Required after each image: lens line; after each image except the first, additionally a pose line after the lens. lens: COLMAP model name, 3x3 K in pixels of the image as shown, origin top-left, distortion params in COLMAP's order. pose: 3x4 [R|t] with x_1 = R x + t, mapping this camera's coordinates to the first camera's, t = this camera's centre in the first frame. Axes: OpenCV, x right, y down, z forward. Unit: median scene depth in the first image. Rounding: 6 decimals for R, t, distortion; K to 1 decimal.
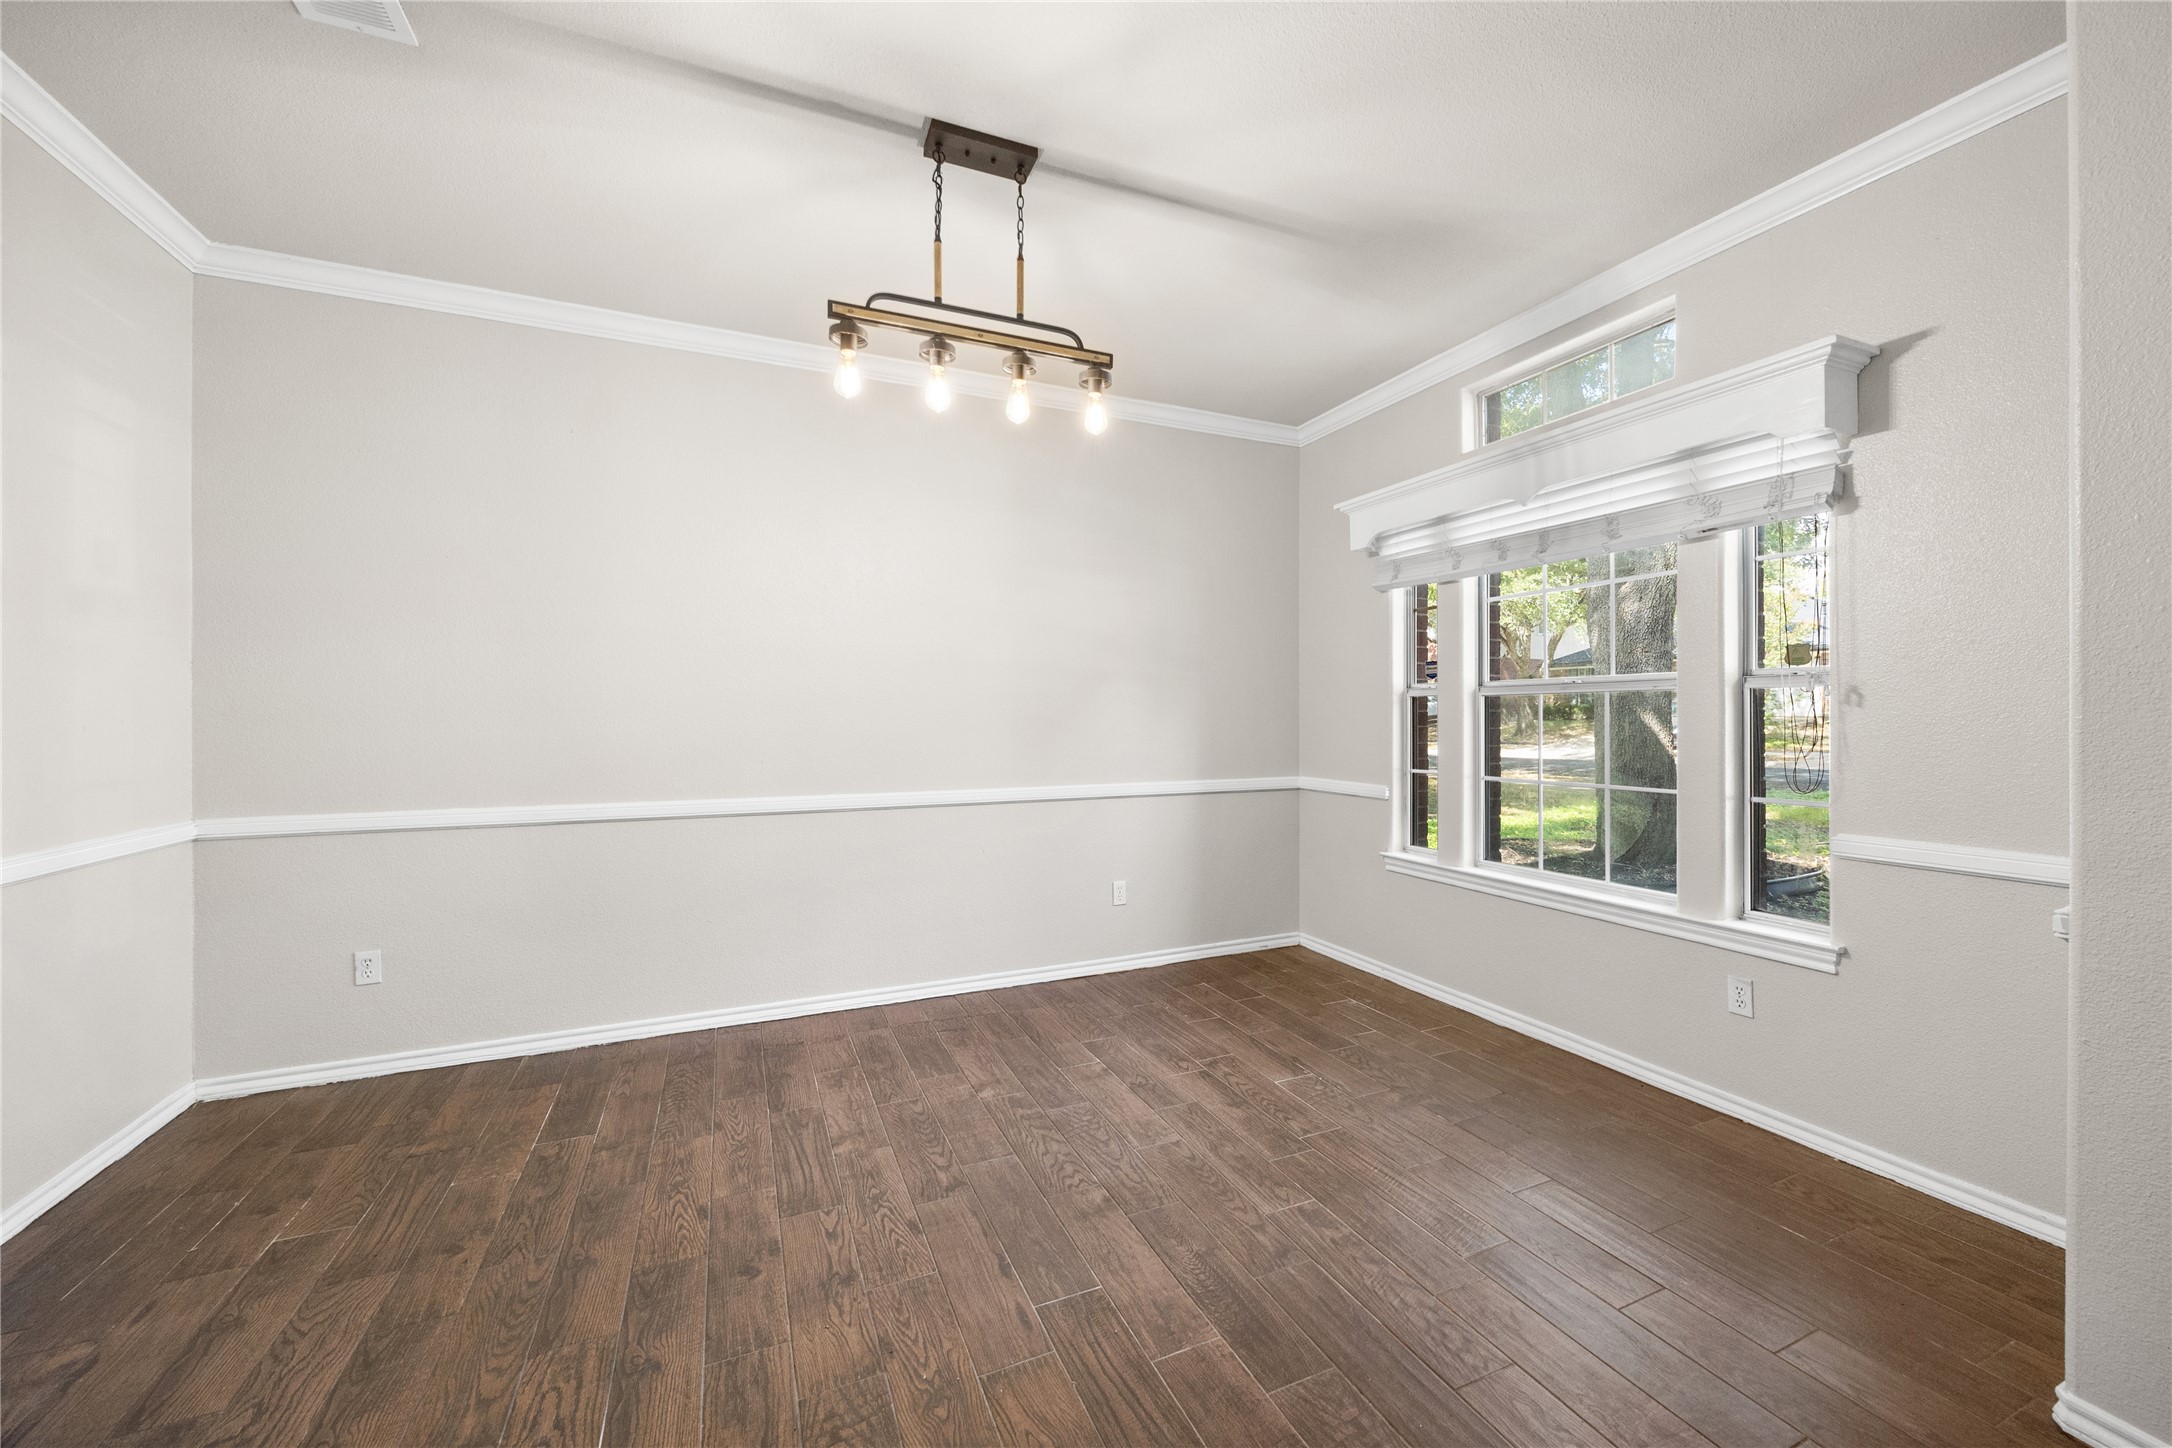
lens RADIAL K [[858.9, 0, 1148.1], [0, 858.9, 722.3], [0, 0, 1]] dist [0.003391, 0.000125]
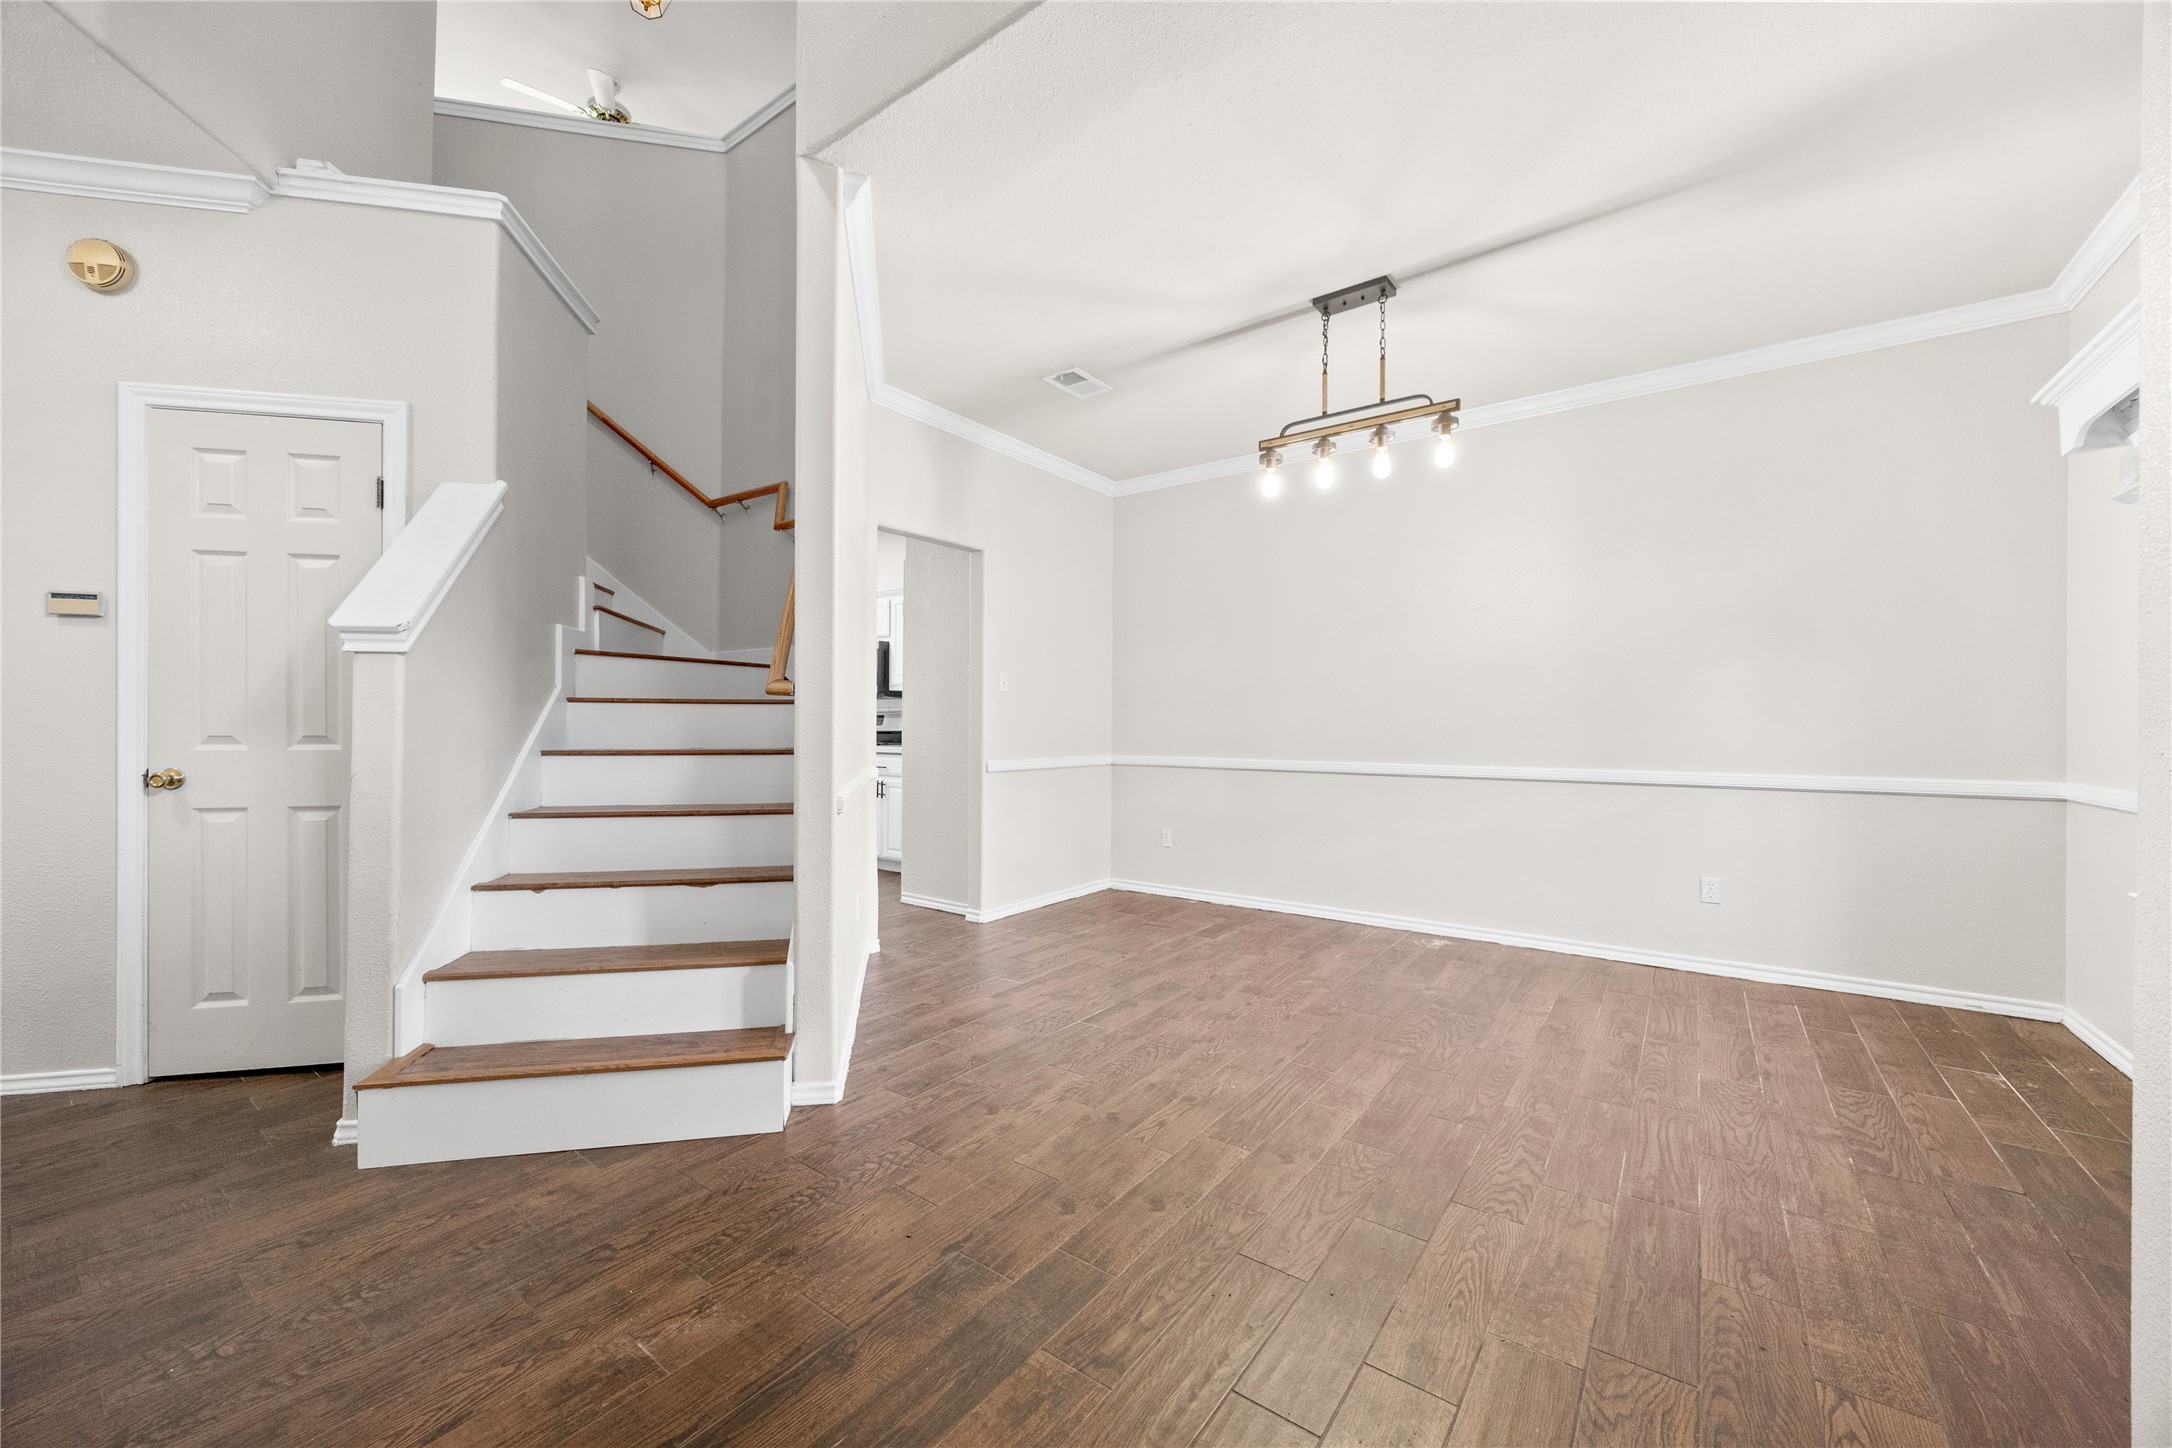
lens RADIAL K [[858.9, 0, 1093.3], [0, 858.9, 732.2], [0, 0, 1]] dist [0.003391, 0.000125]
pose [[0.475961, 0.008792, -0.879422, 0.833613], [-0.011250, 0.999929, 0.003909, 0.057506], [0.879394, 0.008033, 0.476027, -0.054674]]
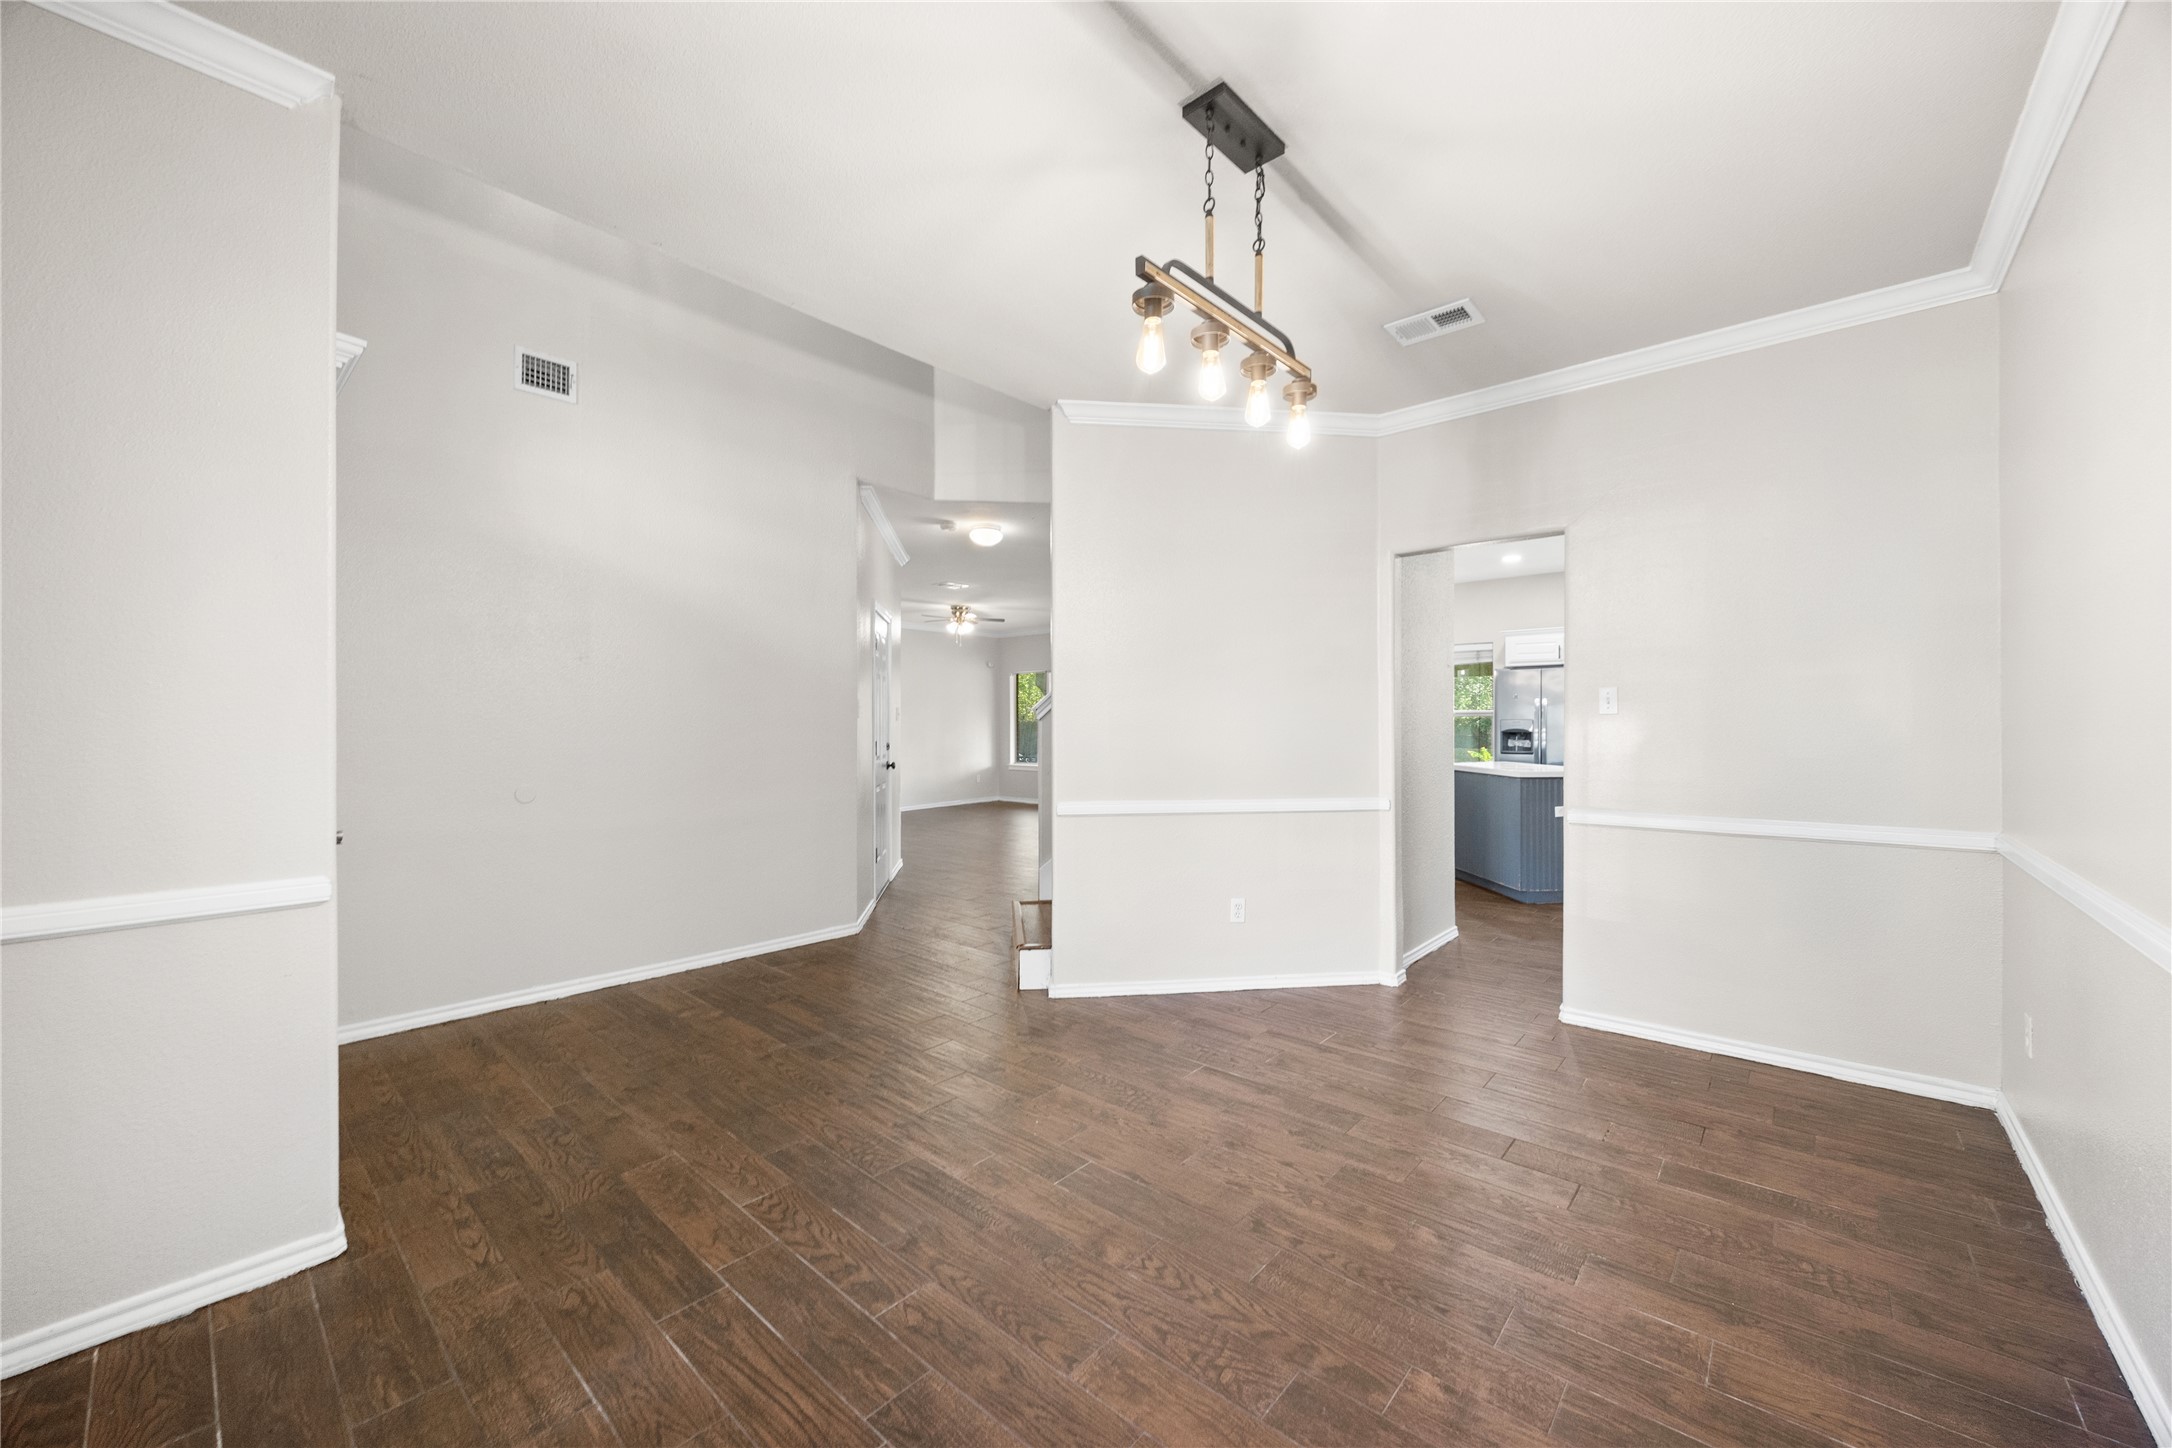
lens RADIAL K [[840.2, 0, 1082.0], [0, 840.2, 725.5], [0, 0, 1]] dist [-0.008626, 0.000138]
pose [[-0.932919, 0.002195, -0.360080, 0.281270], [-0.001561, 0.999947, 0.010139, -0.023990], [0.360084, 0.010021, -0.932866, 1.737682]]
